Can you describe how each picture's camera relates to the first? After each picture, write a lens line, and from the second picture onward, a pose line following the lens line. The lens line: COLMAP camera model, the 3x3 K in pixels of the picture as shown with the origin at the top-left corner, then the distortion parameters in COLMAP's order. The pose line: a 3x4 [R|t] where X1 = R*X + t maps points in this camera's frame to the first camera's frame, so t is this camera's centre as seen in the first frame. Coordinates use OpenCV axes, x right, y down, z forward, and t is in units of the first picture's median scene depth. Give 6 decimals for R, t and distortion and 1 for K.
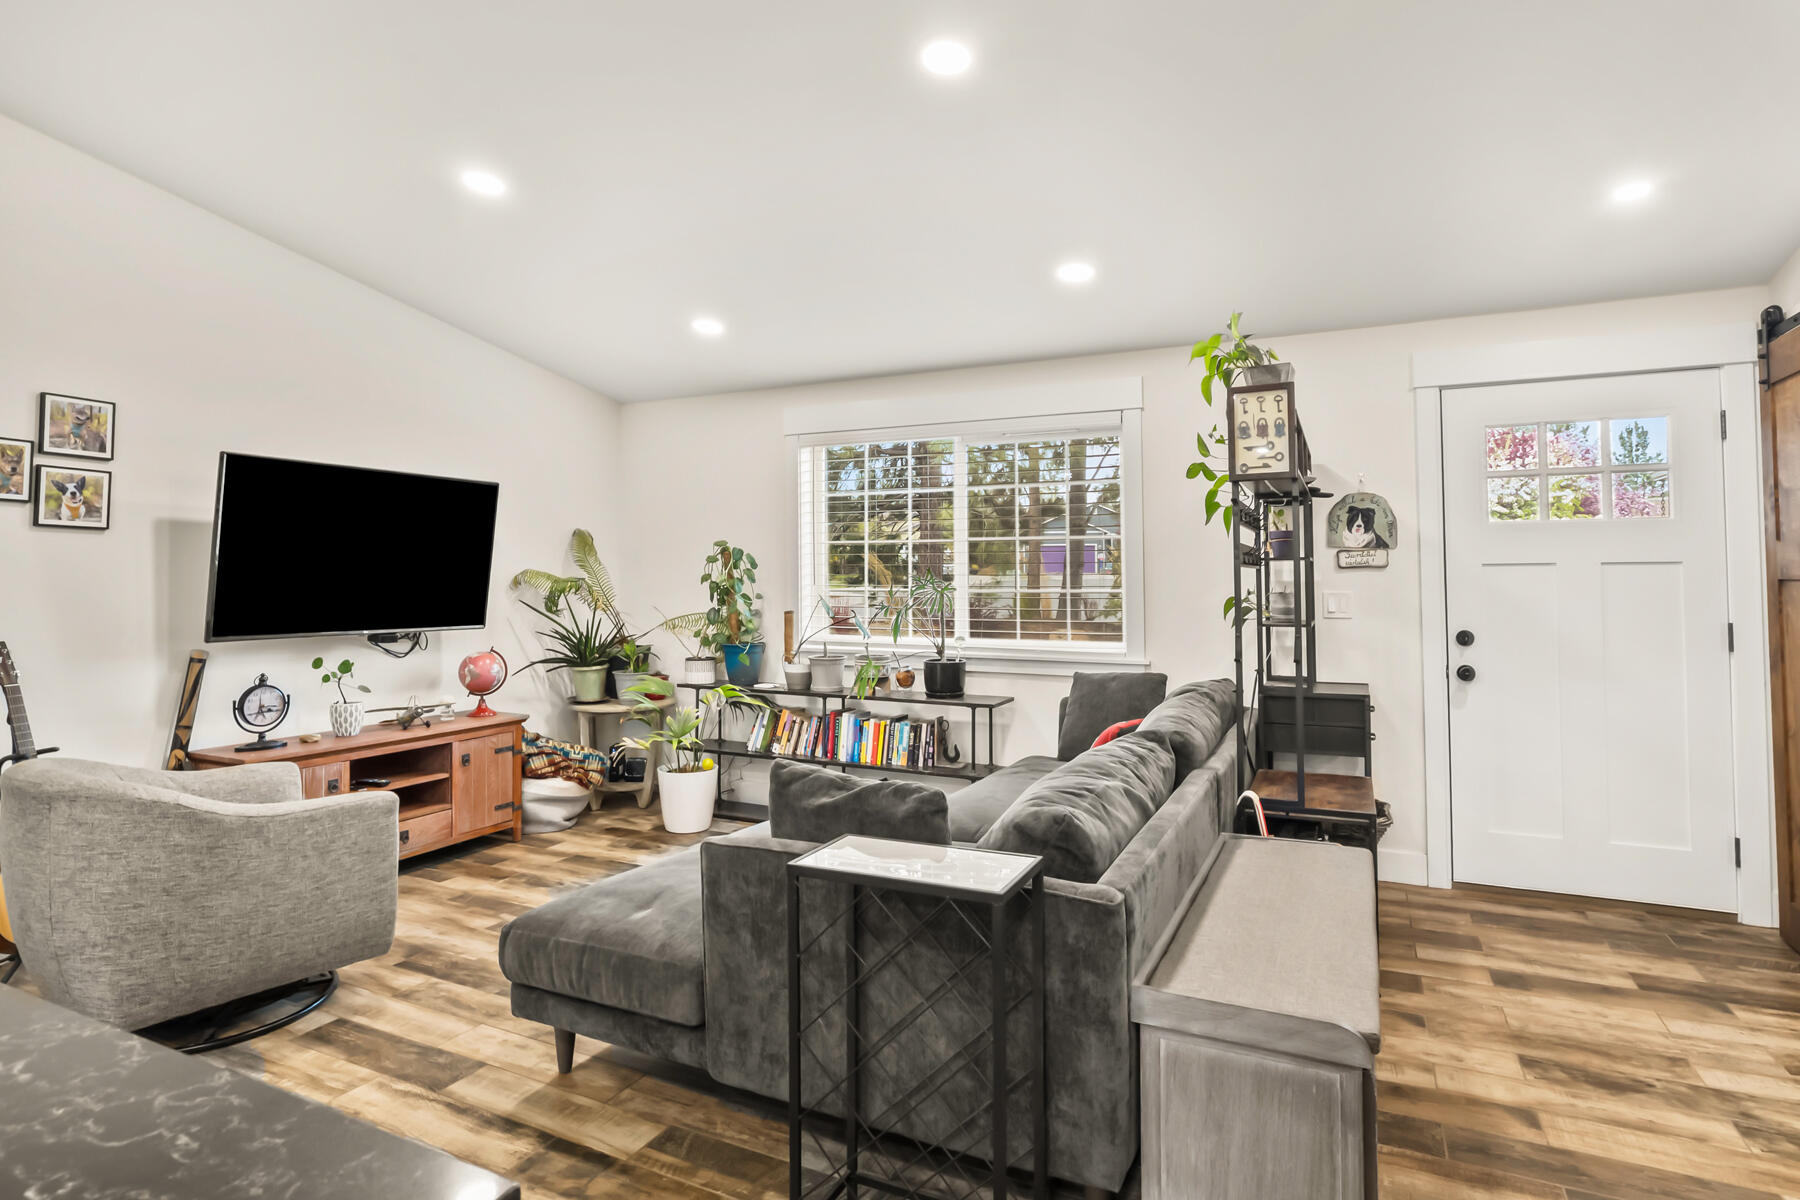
lens RADIAL K [[913.9, 0, 892.1], [0, 913.9, 589.4], [0, 0, 1]] dist [-0.015756, 0.009010]
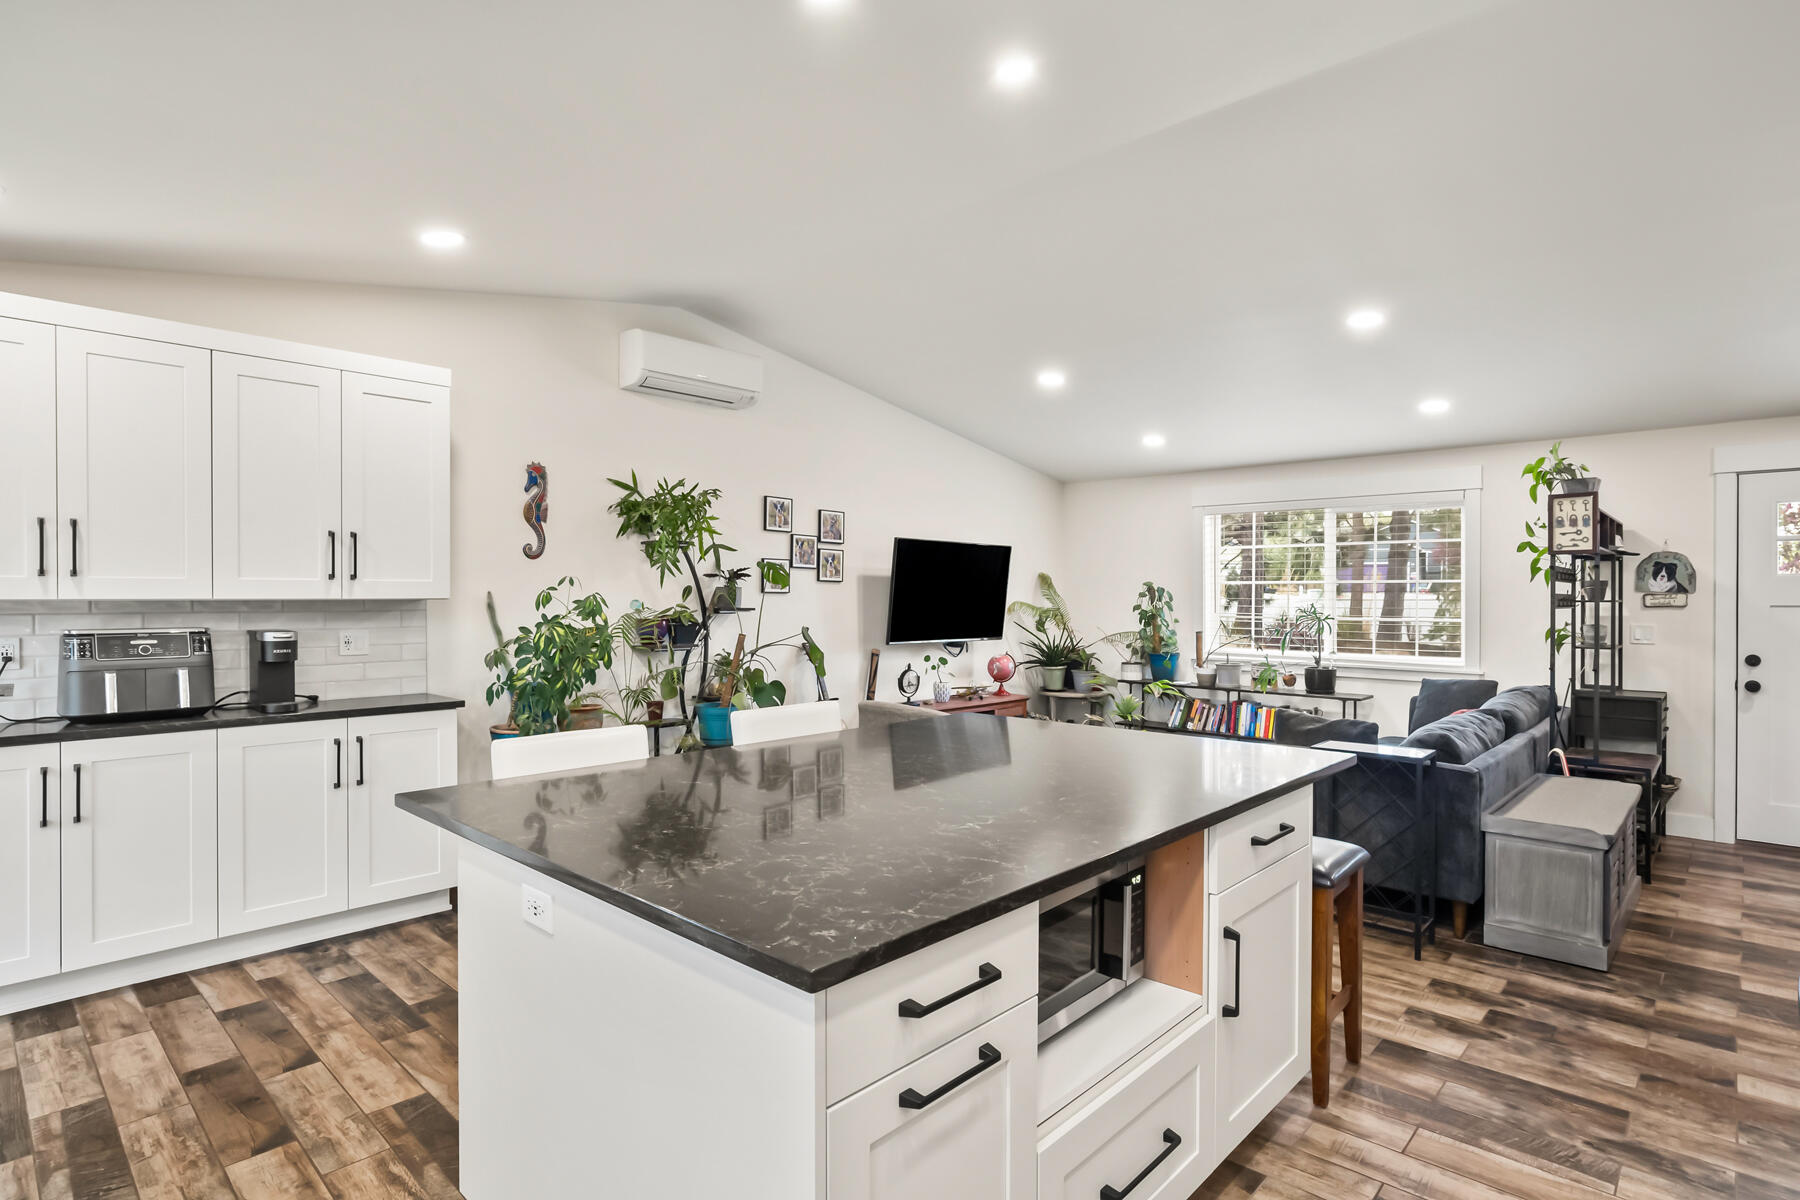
lens RADIAL K [[913.9, 0, 895.6], [0, 913.9, 624.9], [0, 0, 1]] dist [-0.015756, 0.009010]
pose [[0.959196, 0.014140, -0.282389, -0.208530], [-0.008043, 0.999709, 0.022738, -0.019459], [0.282628, -0.019539, 0.959031, -0.646623]]
